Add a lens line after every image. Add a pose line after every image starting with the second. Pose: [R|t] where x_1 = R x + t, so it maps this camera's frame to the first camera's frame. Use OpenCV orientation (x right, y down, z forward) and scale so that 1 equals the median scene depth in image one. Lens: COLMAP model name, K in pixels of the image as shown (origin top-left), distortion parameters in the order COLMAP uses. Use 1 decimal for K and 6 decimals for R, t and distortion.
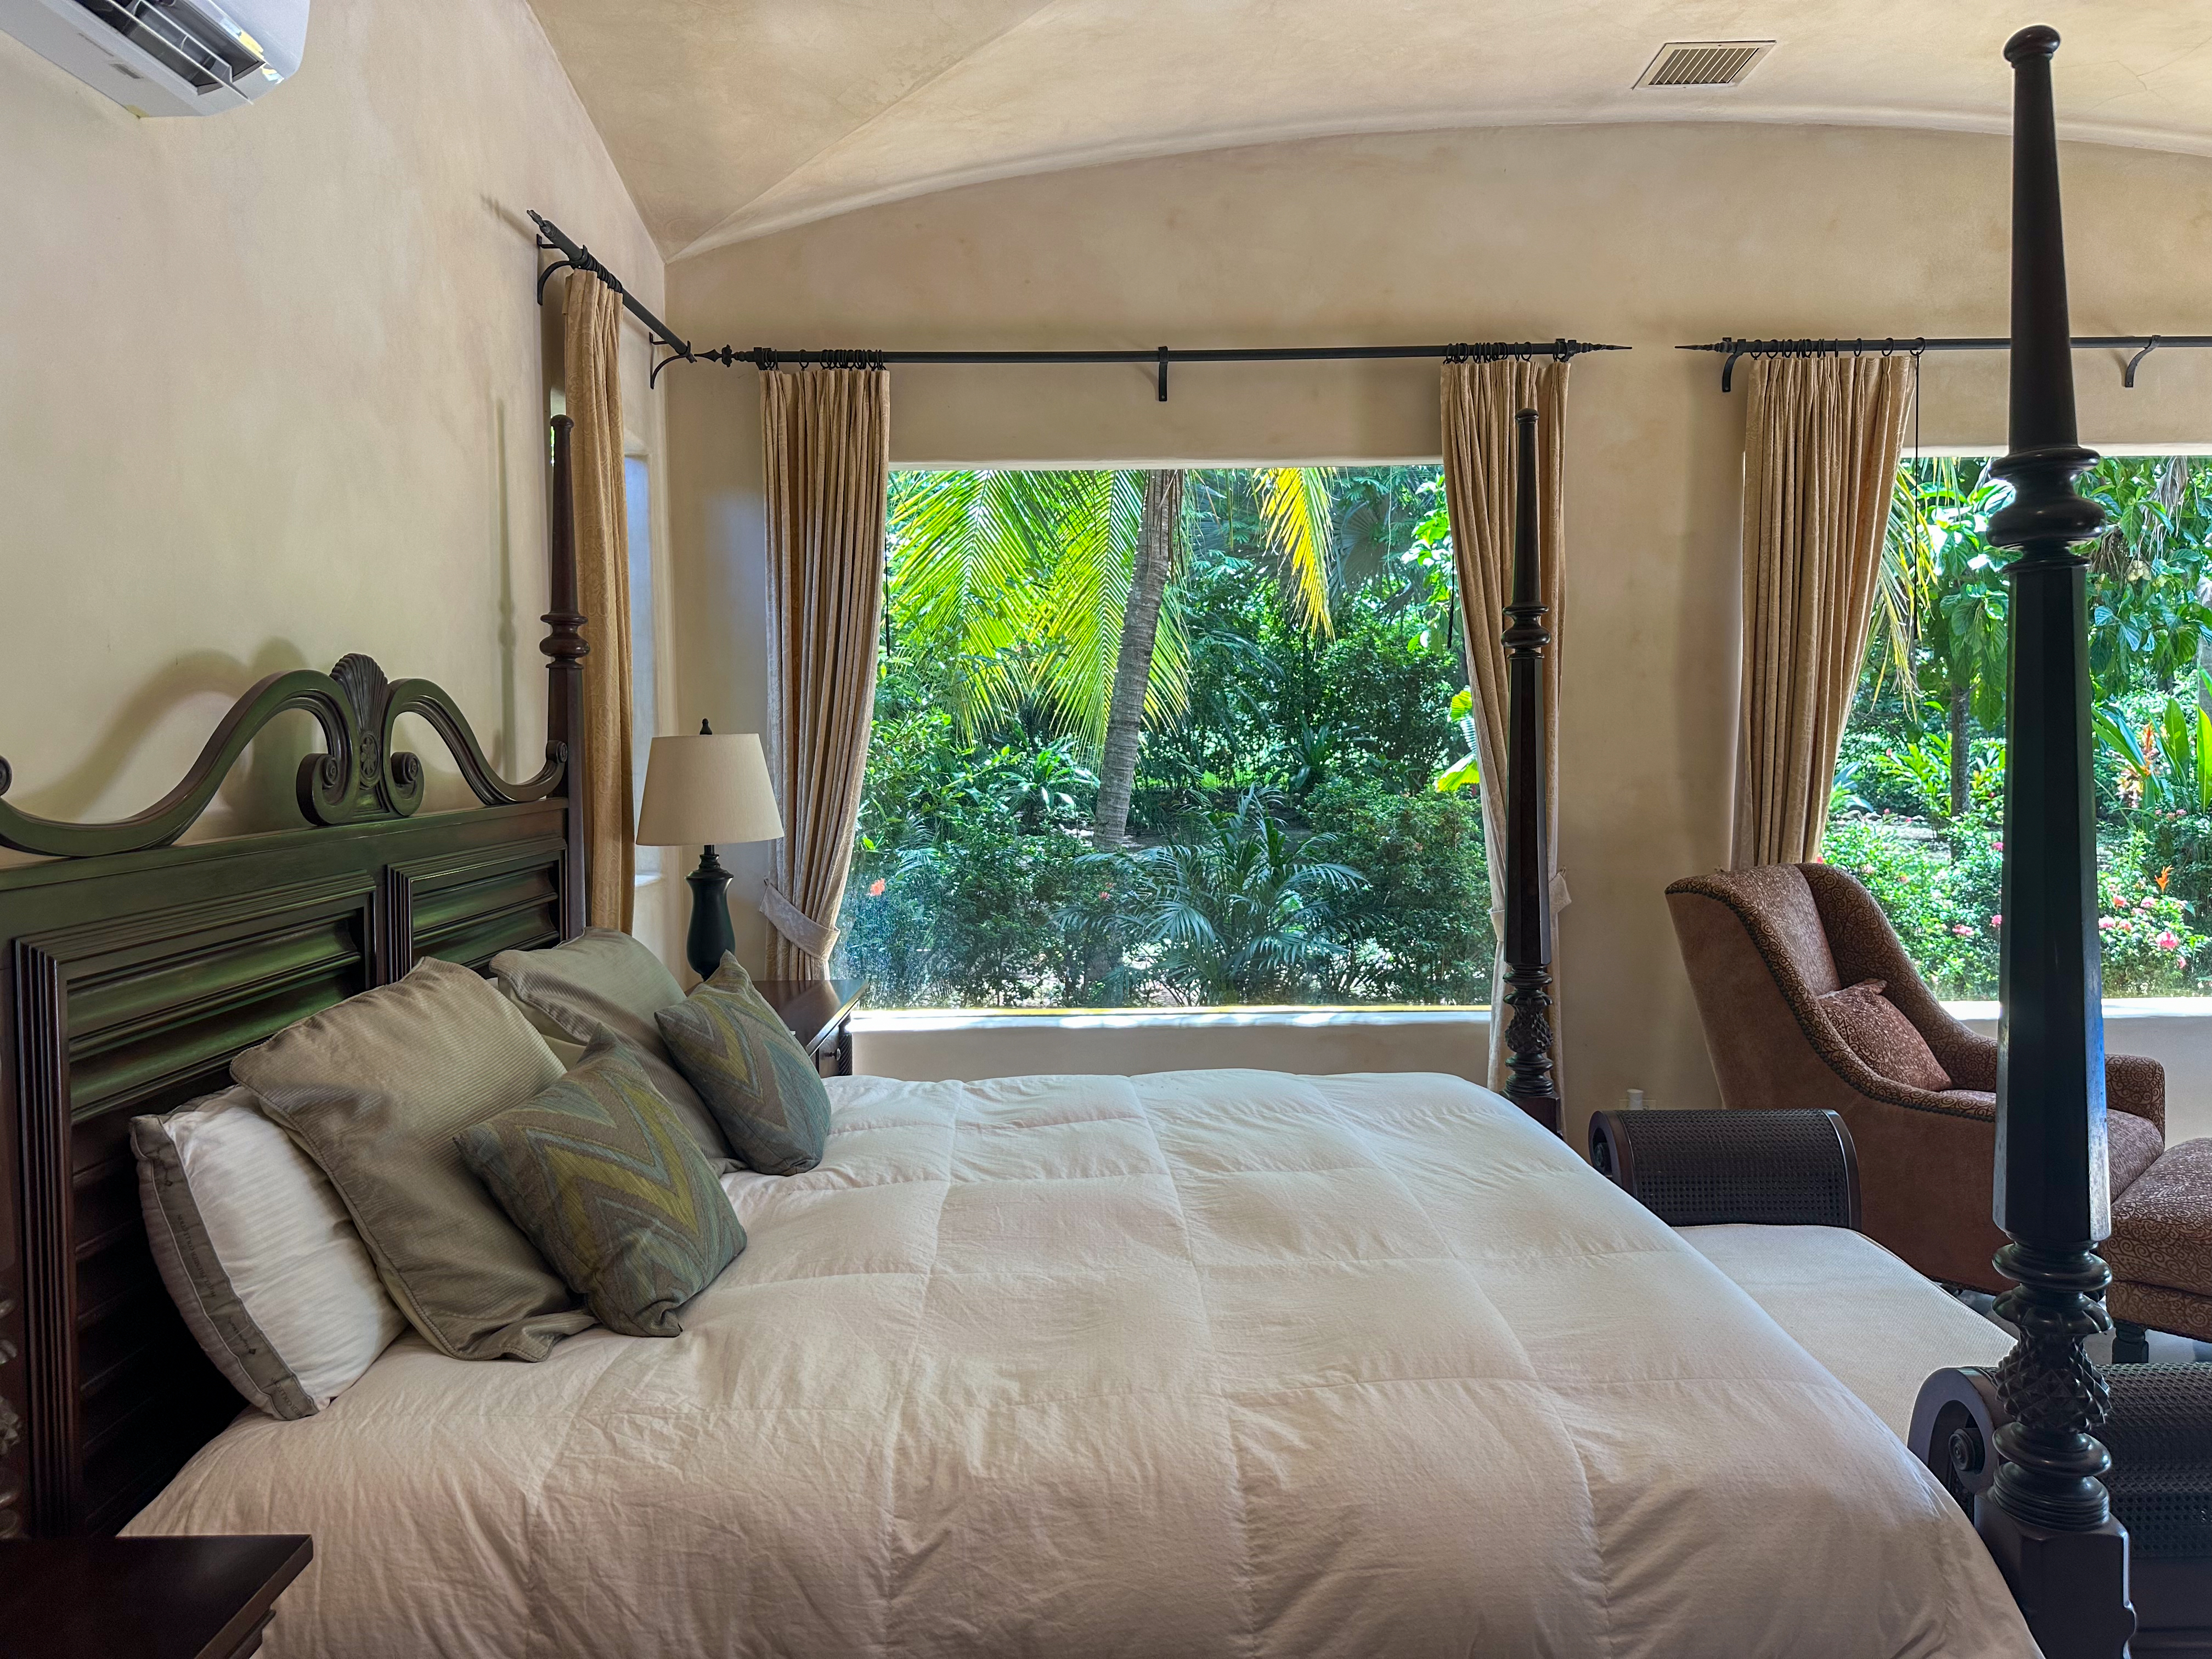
lens RADIAL K [[1547.8, 0, 1106.8], [0, 1547.8, 813.7], [0, 0, 1]] dist [0.085488, -0.123388]
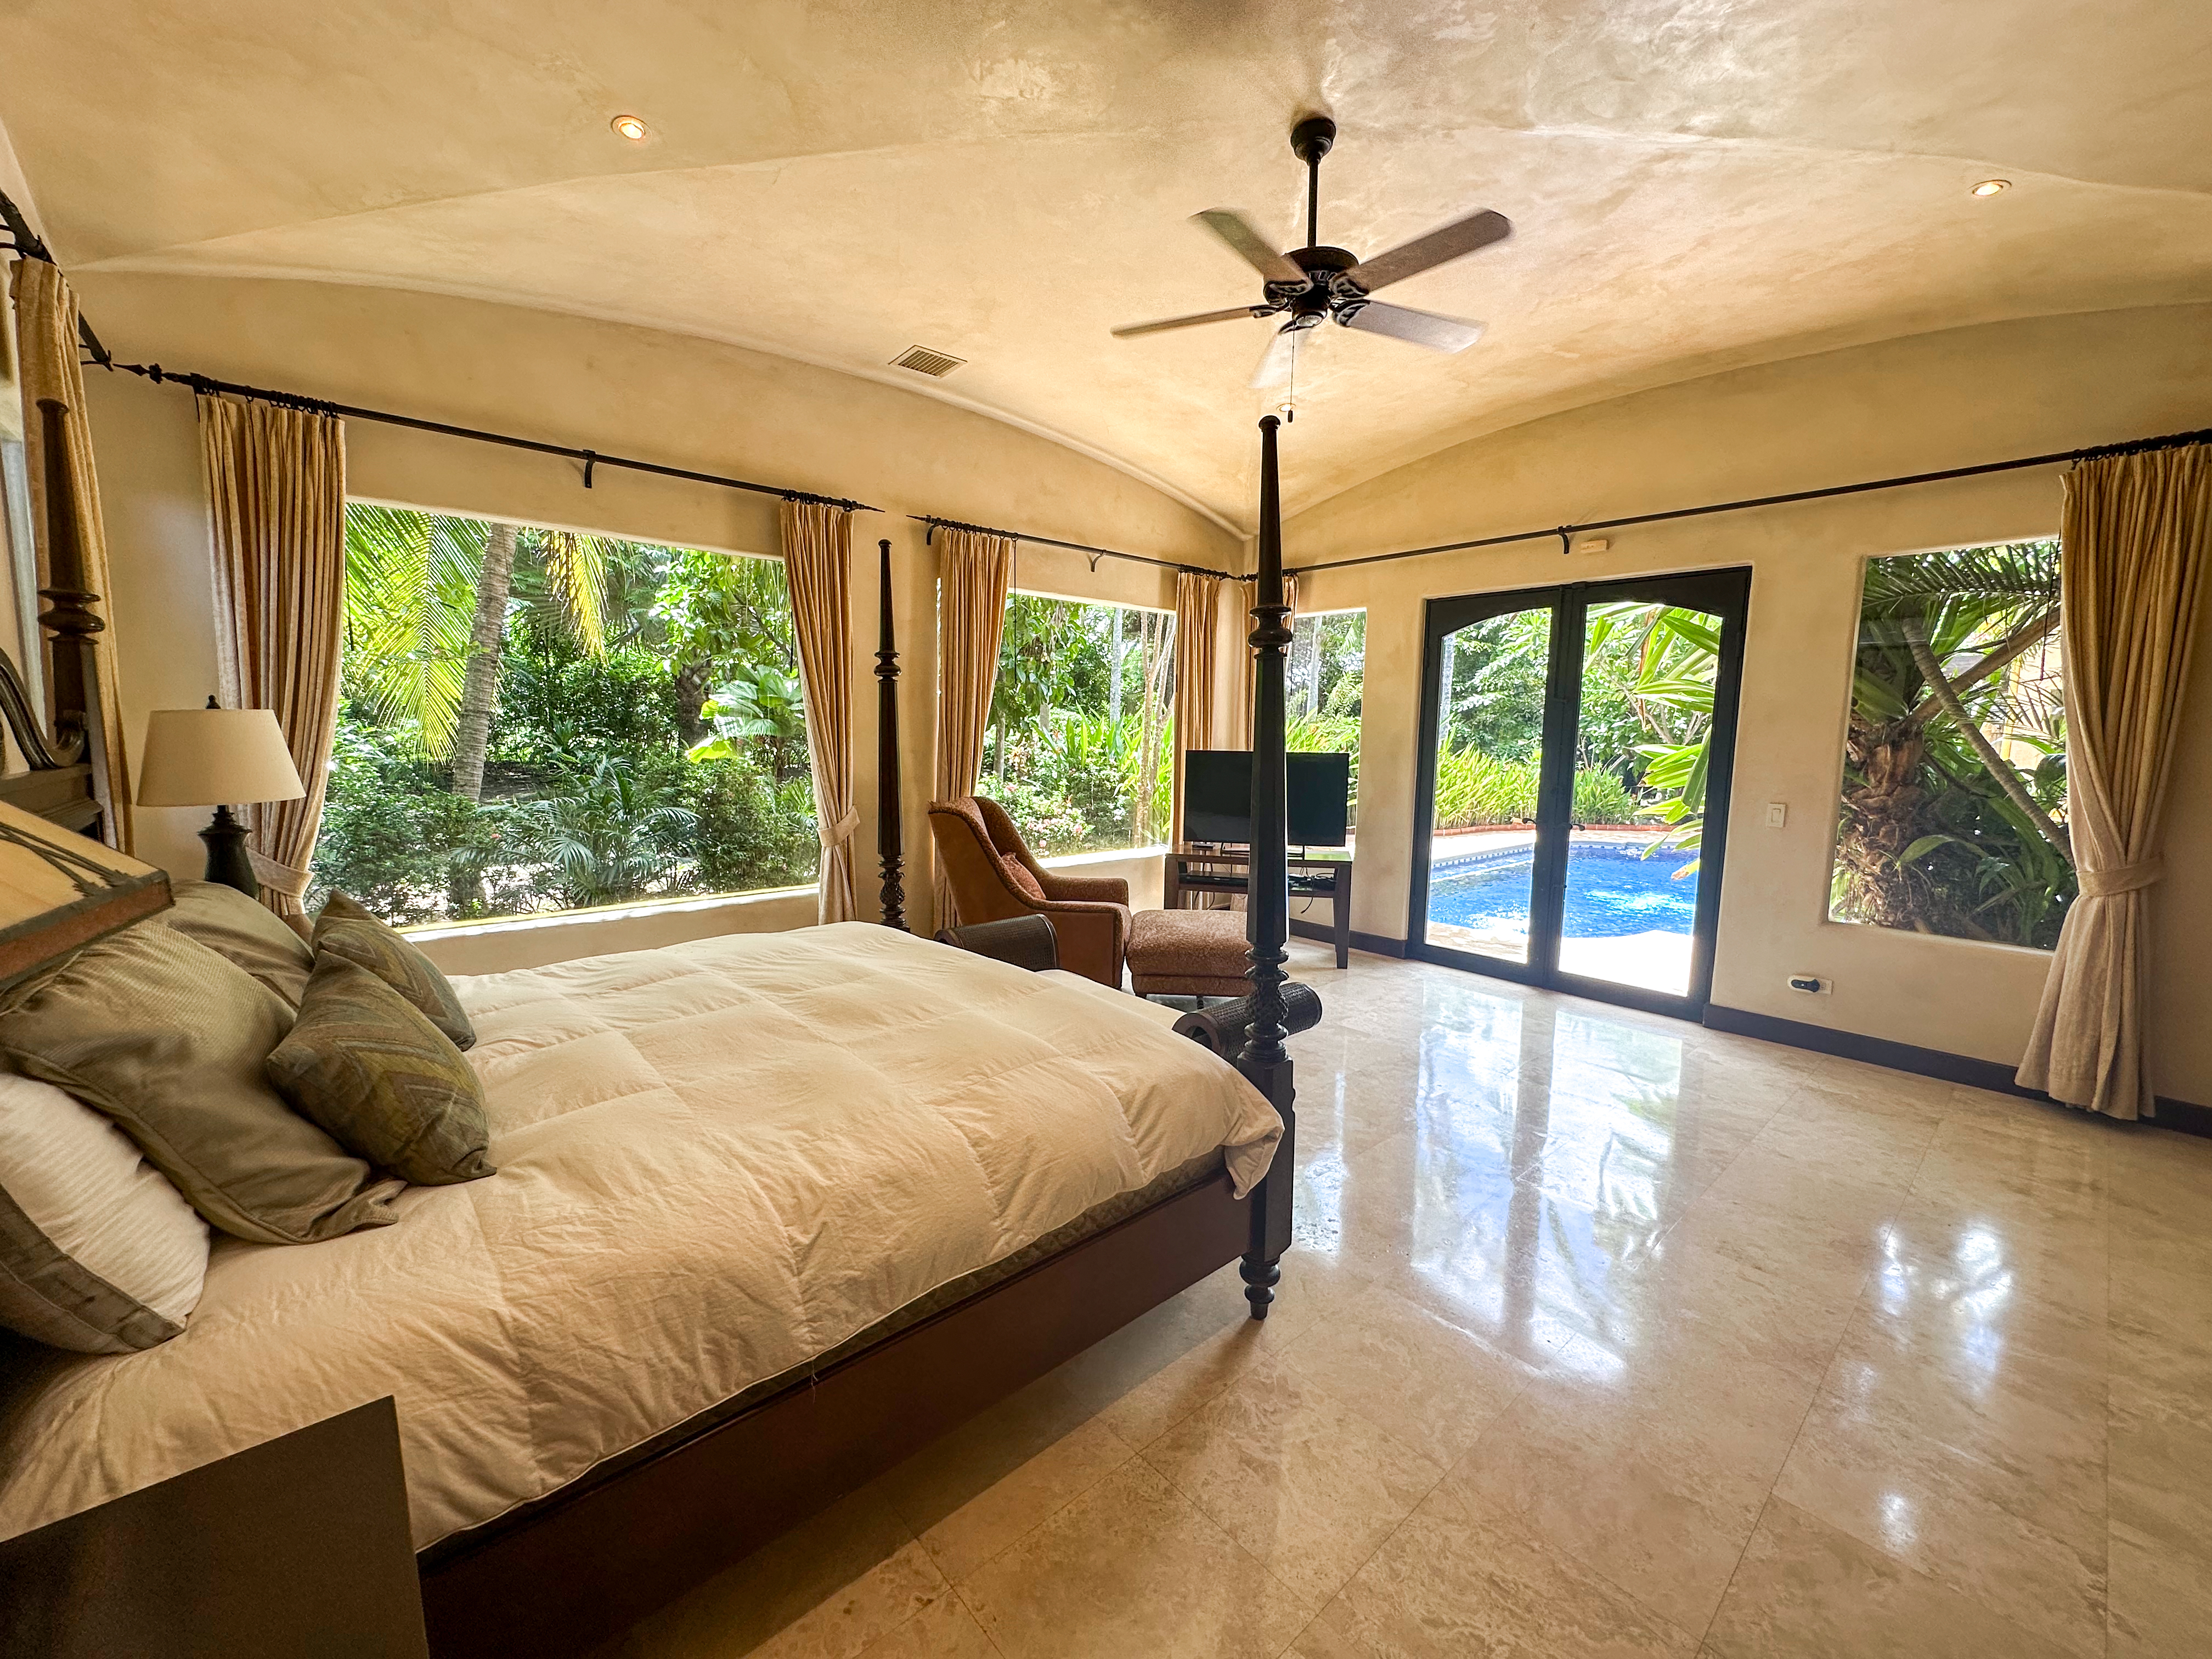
lens RADIAL K [[886.3, 0, 1106.9], [0, 886.3, 827.6], [0, 0, 1]] dist [-0.005622, 0.001118]
pose [[0.753799, -0.051285, 0.655101, -0.214959], [0.013291, 0.997936, 0.062830, 0.005016], [-0.656971, -0.038654, 0.752925, 0.077728]]
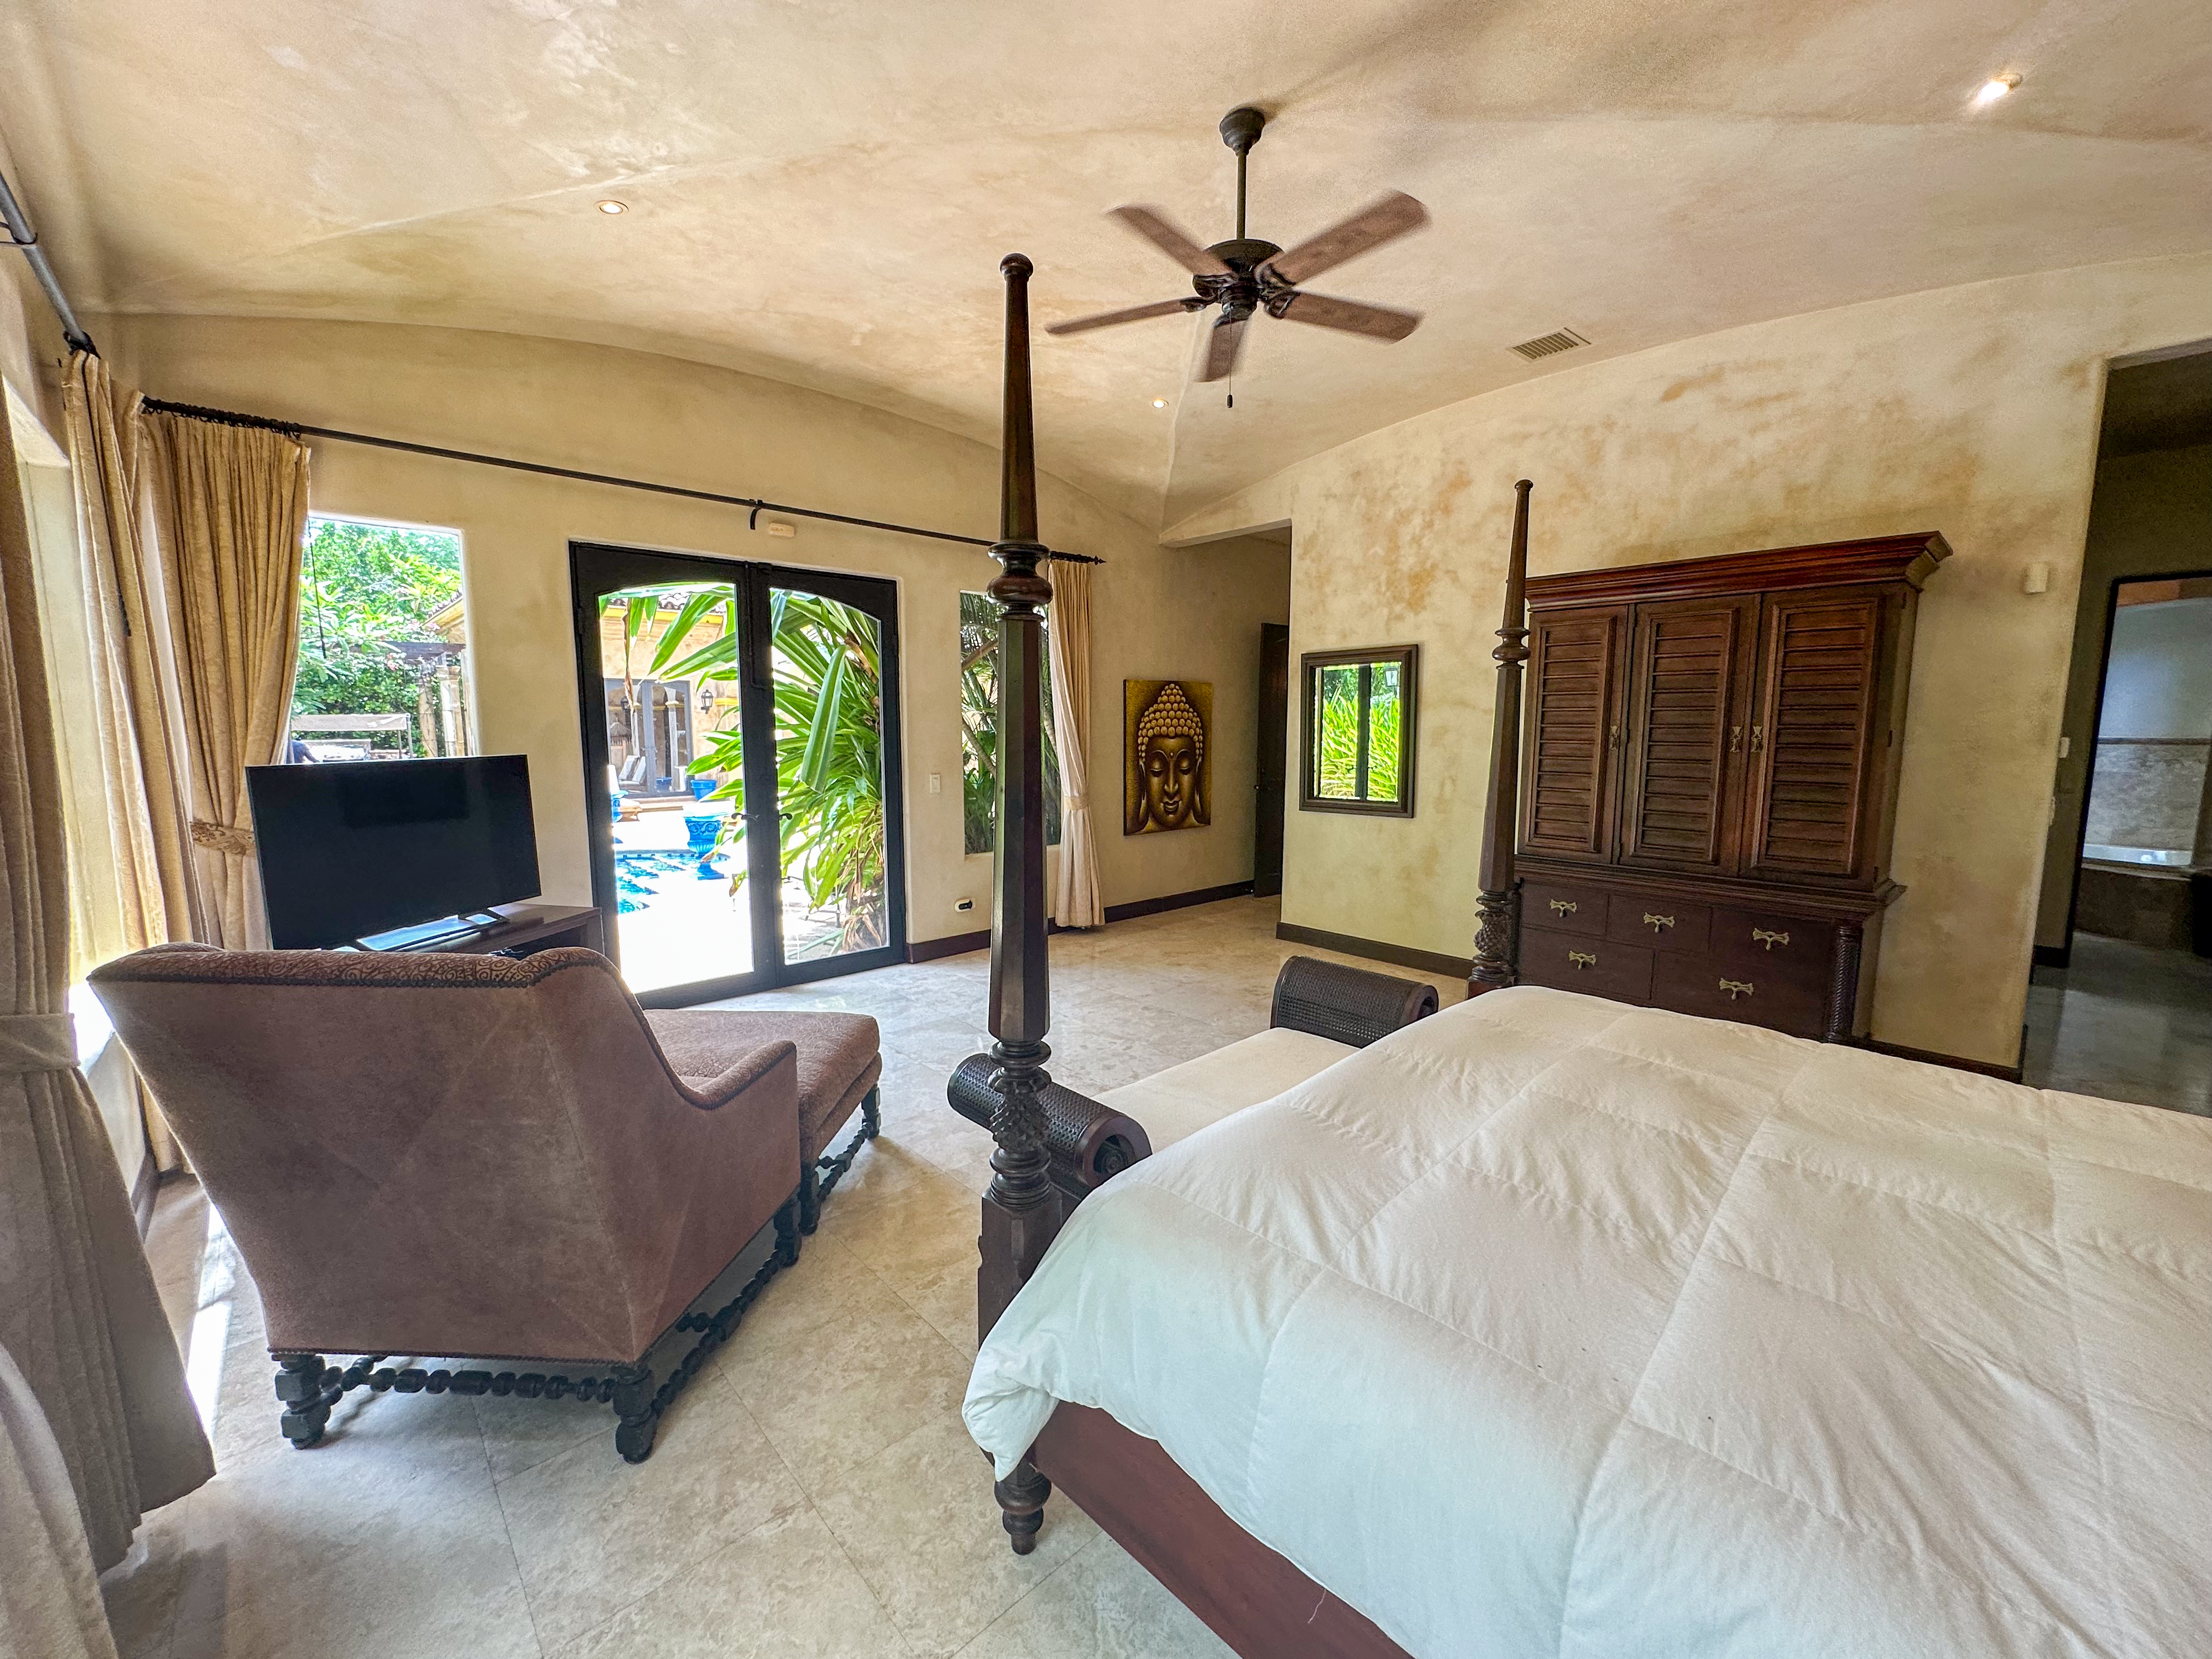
lens RADIAL K [[886.3, 0, 1106.7], [0, 886.3, 819.8], [0, 0, 1]] dist [-0.005622, 0.001118]
pose [[-0.672373, -0.072411, 0.736662, -0.068886], [0.047610, 0.988913, 0.140661, -0.067639], [-0.738680, 0.129648, -0.661471, 1.284116]]
